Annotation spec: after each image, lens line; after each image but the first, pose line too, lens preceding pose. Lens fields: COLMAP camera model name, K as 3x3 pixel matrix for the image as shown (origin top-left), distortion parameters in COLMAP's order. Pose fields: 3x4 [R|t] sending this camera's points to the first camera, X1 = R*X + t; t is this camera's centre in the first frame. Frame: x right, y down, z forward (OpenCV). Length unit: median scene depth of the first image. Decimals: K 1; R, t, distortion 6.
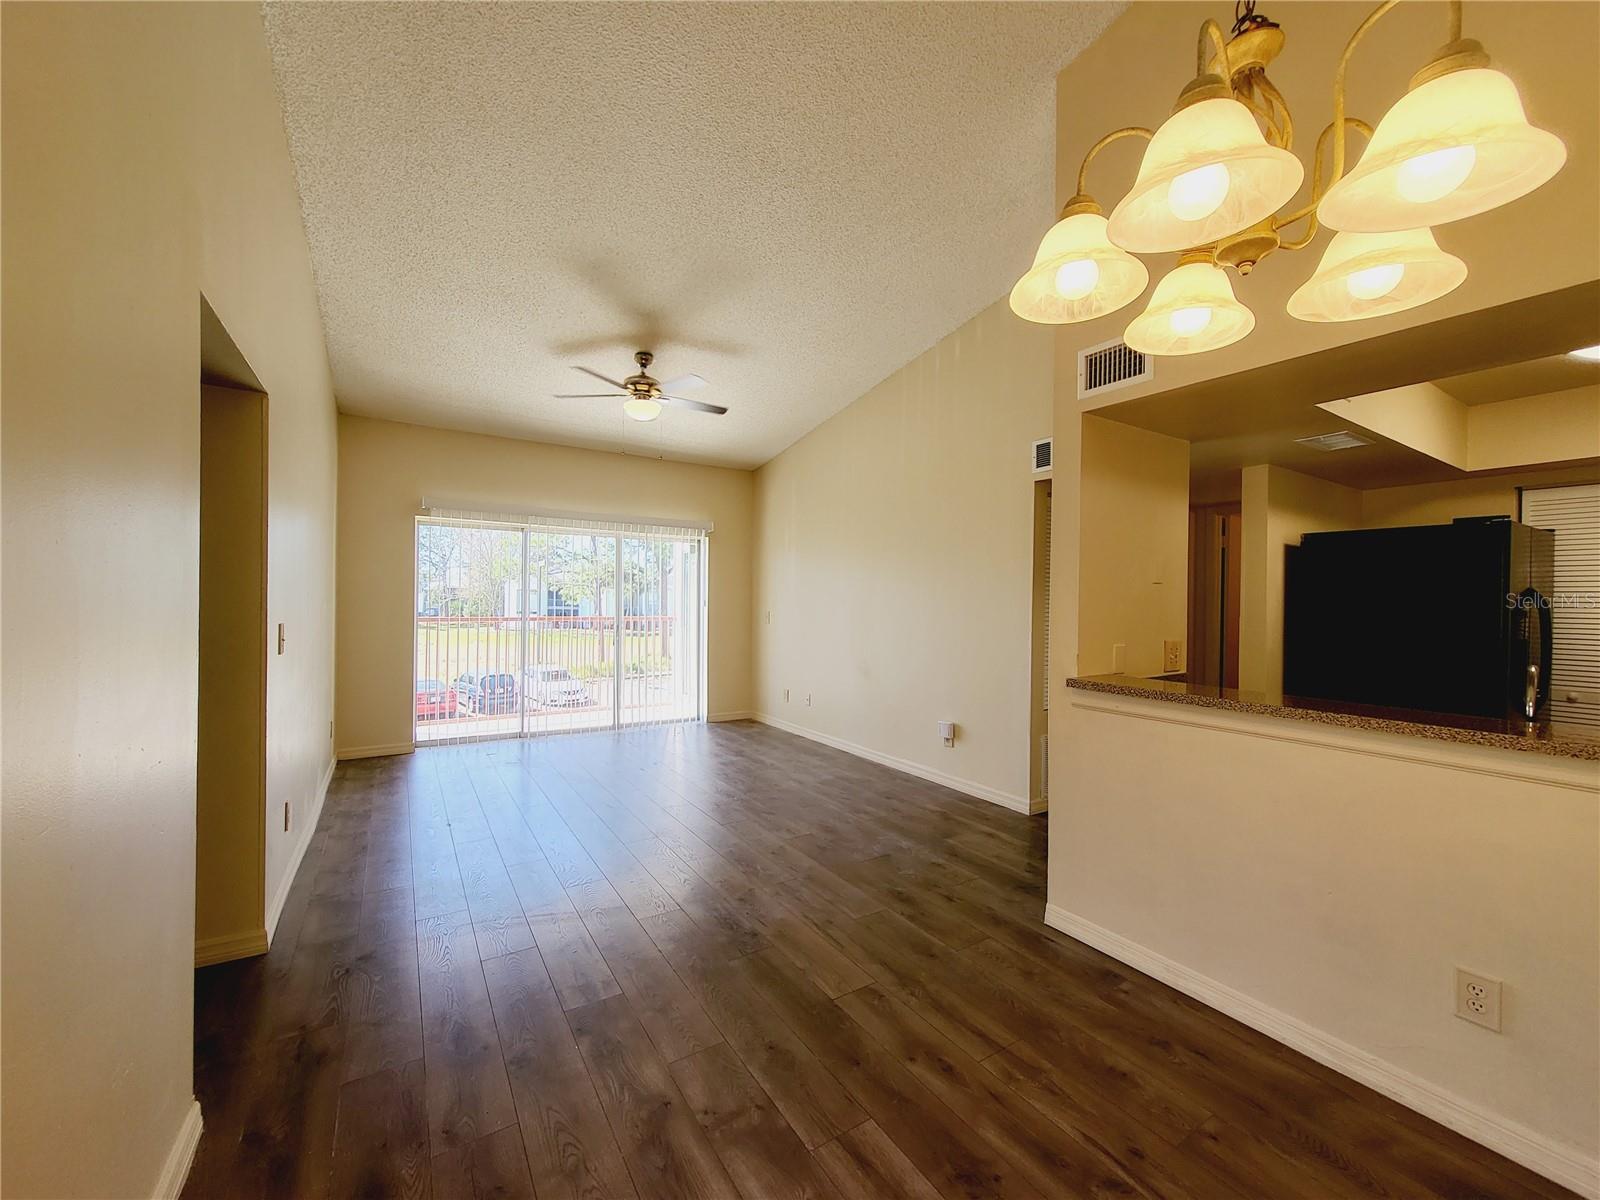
lens RADIAL K [[628.7, 0, 796.5], [0, 628.7, 600.0], [0, 0, 1]] dist [-0.001679, -0.000096]
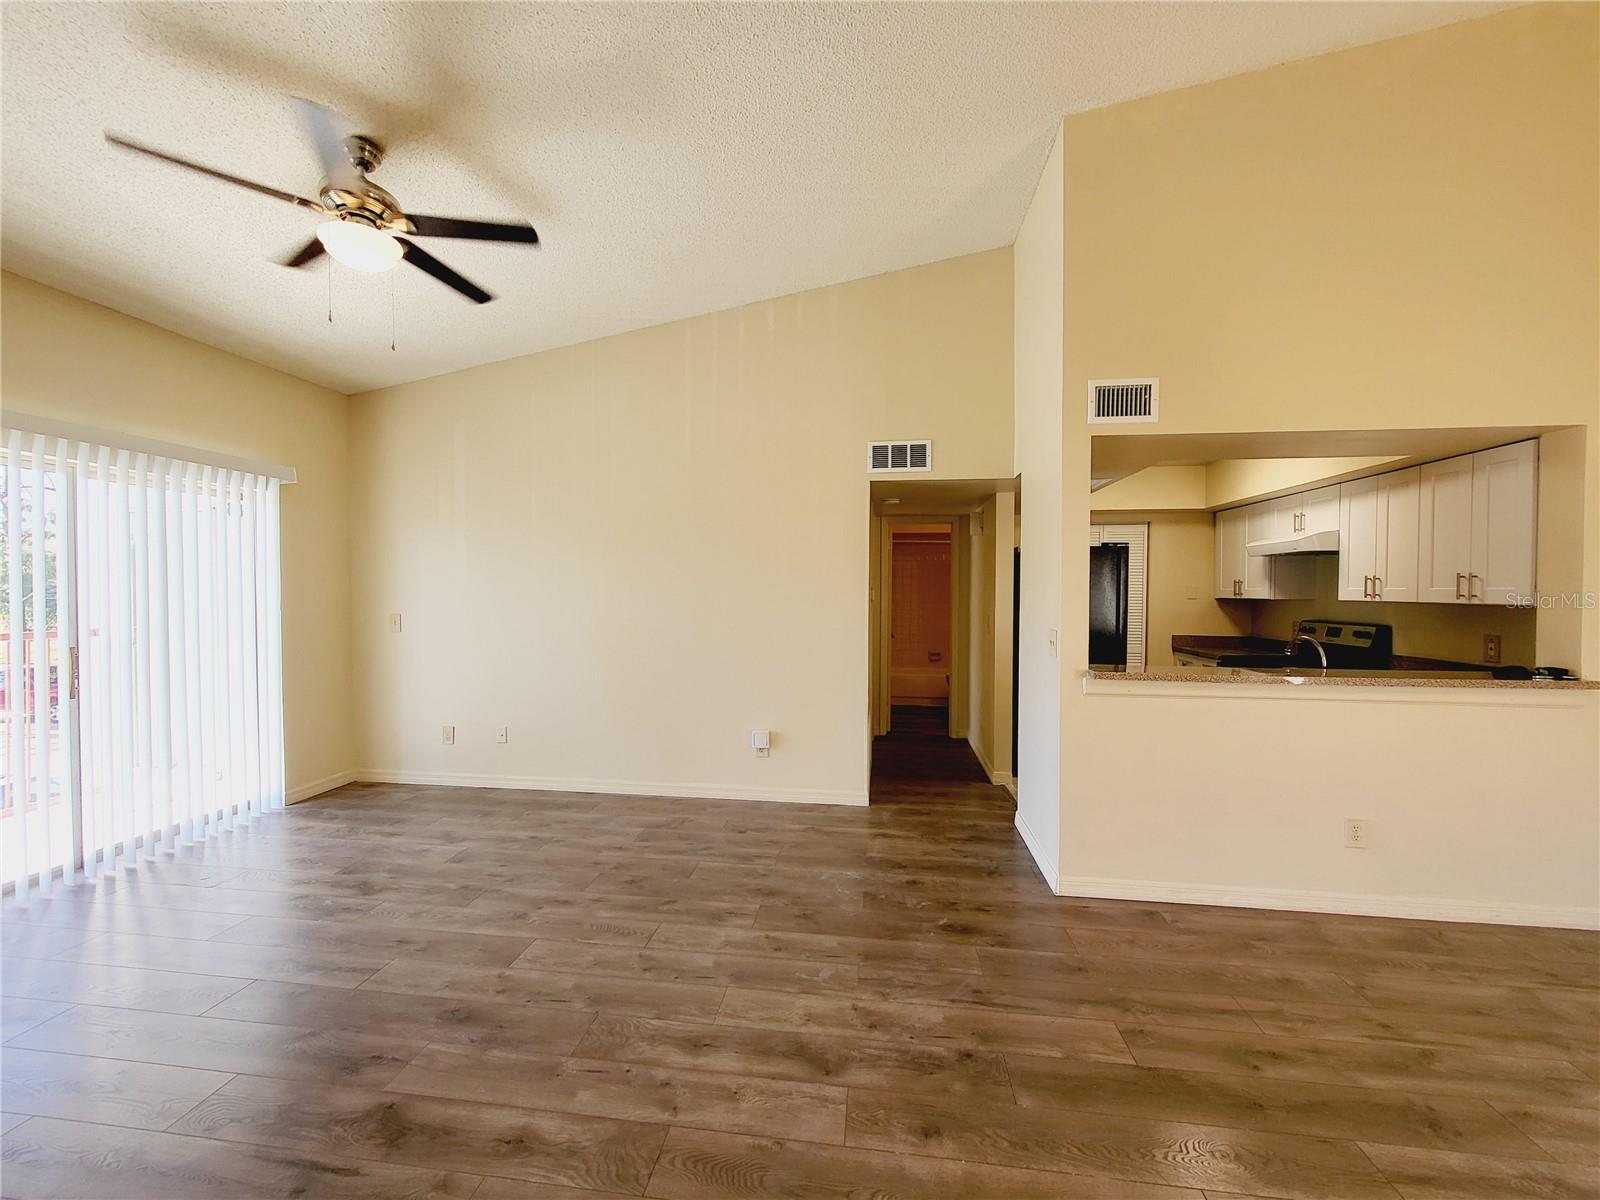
lens RADIAL K [[628.7, 0, 796.5], [0, 628.7, 600.0], [0, 0, 1]] dist [-0.001679, -0.000096]
pose [[0.641997, -0.021523, 0.766405, -0.543441], [0.002941, 0.999668, 0.025611, -0.023987], [-0.766701, -0.014188, 0.641847, 0.484569]]
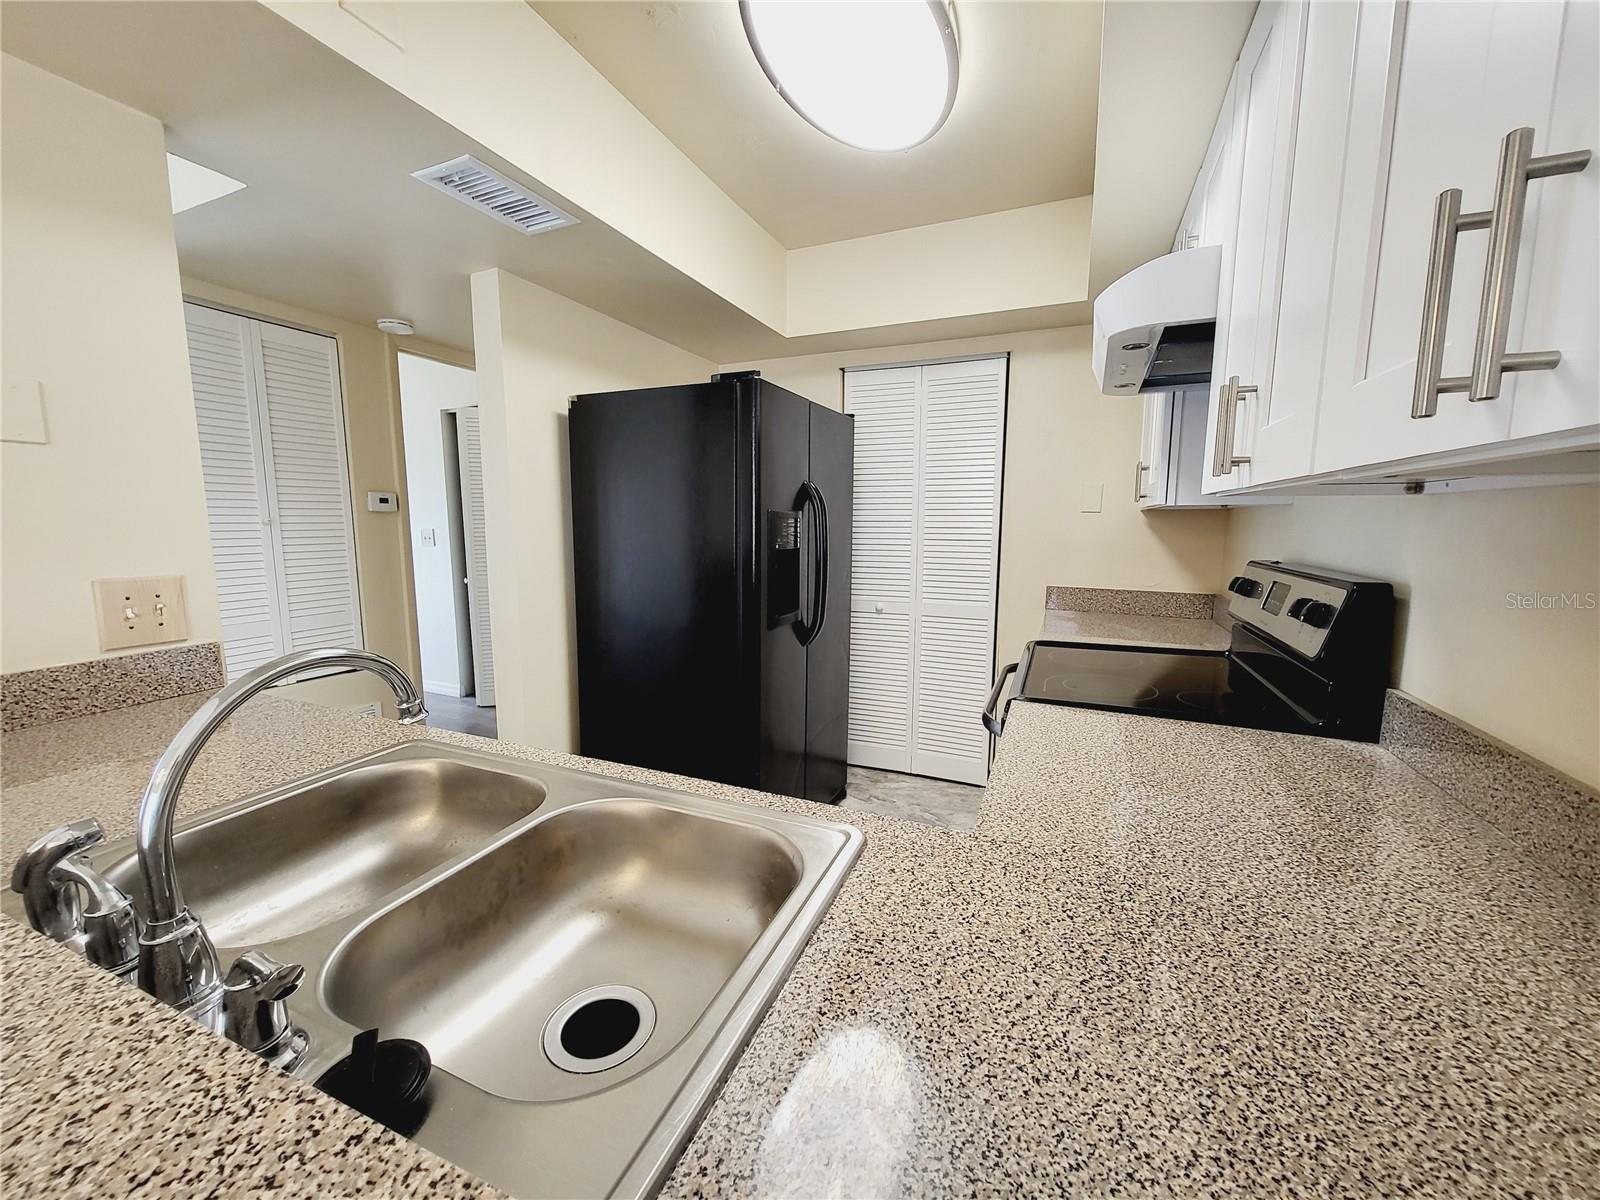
lens RADIAL K [[628.7, 0, 796.5], [0, 628.7, 600.0], [0, 0, 1]] dist [-0.001679, -0.000096]
pose [[0.828689, -0.073491, 0.554863, 0.614601], [0.001516, 0.991634, 0.129076, 0.023077], [-0.559707, -0.106122, 0.821868, 0.303813]]
